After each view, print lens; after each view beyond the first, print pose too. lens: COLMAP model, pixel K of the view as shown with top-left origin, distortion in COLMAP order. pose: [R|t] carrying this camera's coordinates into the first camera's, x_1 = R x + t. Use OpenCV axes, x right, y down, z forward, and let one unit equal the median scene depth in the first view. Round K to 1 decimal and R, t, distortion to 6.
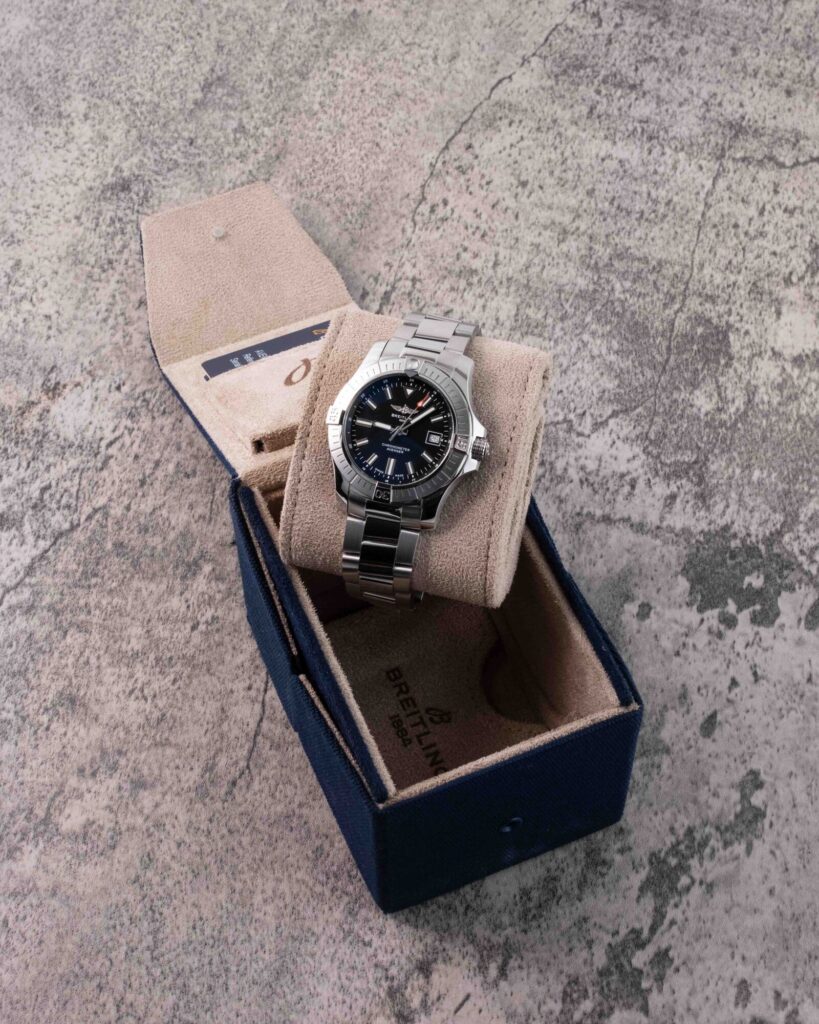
lens RADIAL K [[2764.9, 0, 409.5], [0, 2764.9, 512.0], [0, 0, 1]] dist [0.148613, -2.013075]
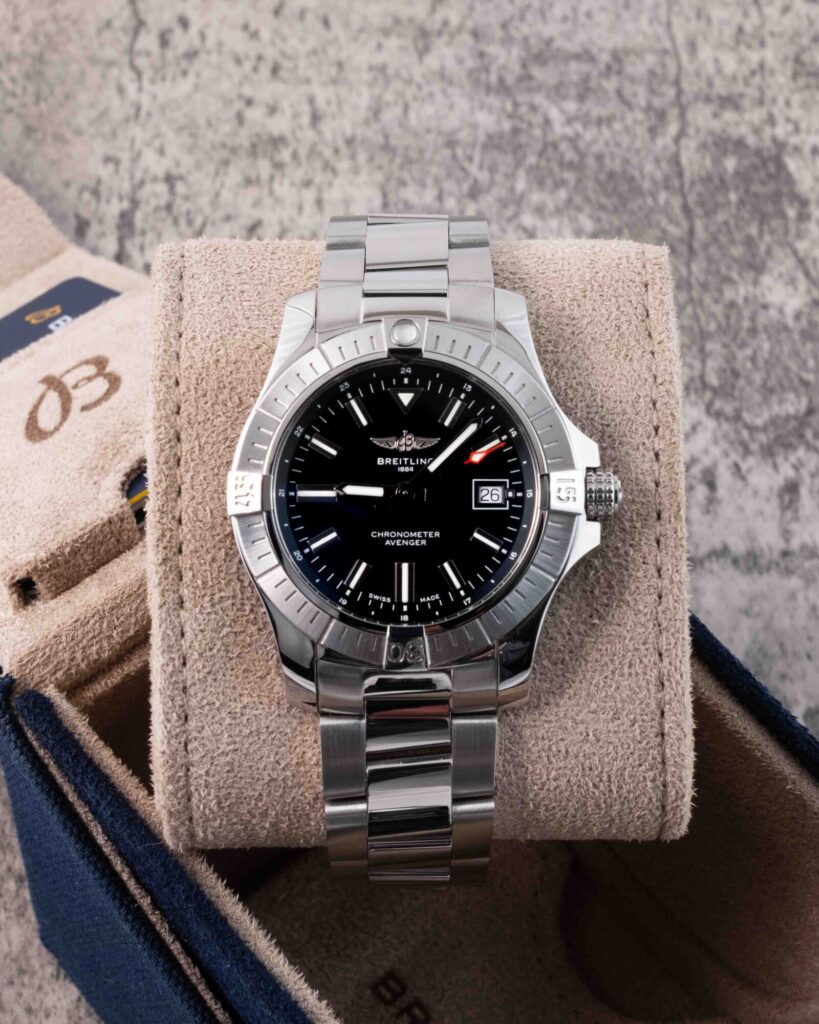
lens RADIAL K [[2764.9, 0, 409.5], [0, 2764.9, 512.0], [0, 0, 1]] dist [0.148613, -2.013075]
pose [[0.951939, -0.222308, 0.210692, -0.078106], [0.217015, 0.974977, 0.048220, -0.039747], [-0.216139, -0.000179, 0.976363, 0.499907]]
